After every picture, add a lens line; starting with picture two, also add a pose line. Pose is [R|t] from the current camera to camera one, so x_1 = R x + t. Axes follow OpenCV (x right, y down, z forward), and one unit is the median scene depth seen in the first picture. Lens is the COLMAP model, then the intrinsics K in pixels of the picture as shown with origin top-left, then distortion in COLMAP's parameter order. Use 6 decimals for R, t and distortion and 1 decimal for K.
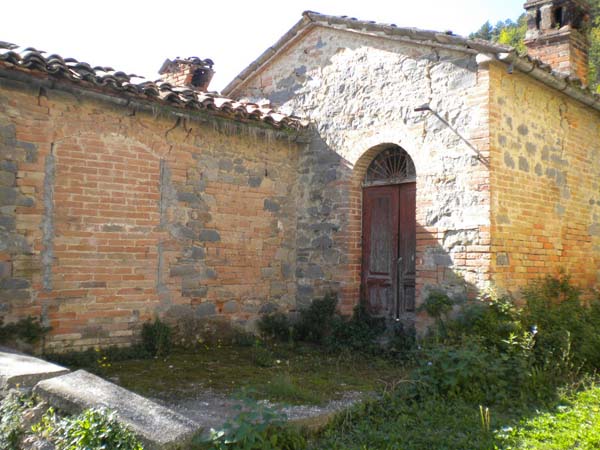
lens RADIAL K [[630.8, 0, 300.0], [0, 630.8, 225.0], [0, 0, 1]] dist [0.001288, 0.029983]
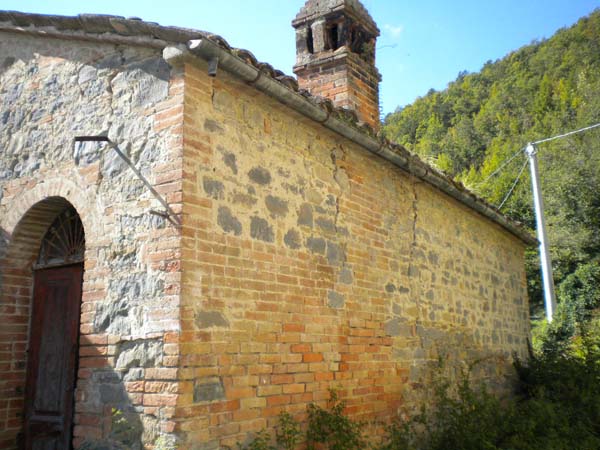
lens RADIAL K [[630.8, 0, 300.0], [0, 630.8, 225.0], [0, 0, 1]] dist [0.001288, 0.029983]
pose [[0.982738, 0.003628, 0.184967, 0.285250], [0.022712, 0.989879, -0.140085, -0.011608], [-0.183603, 0.141868, 0.972709, 0.392656]]
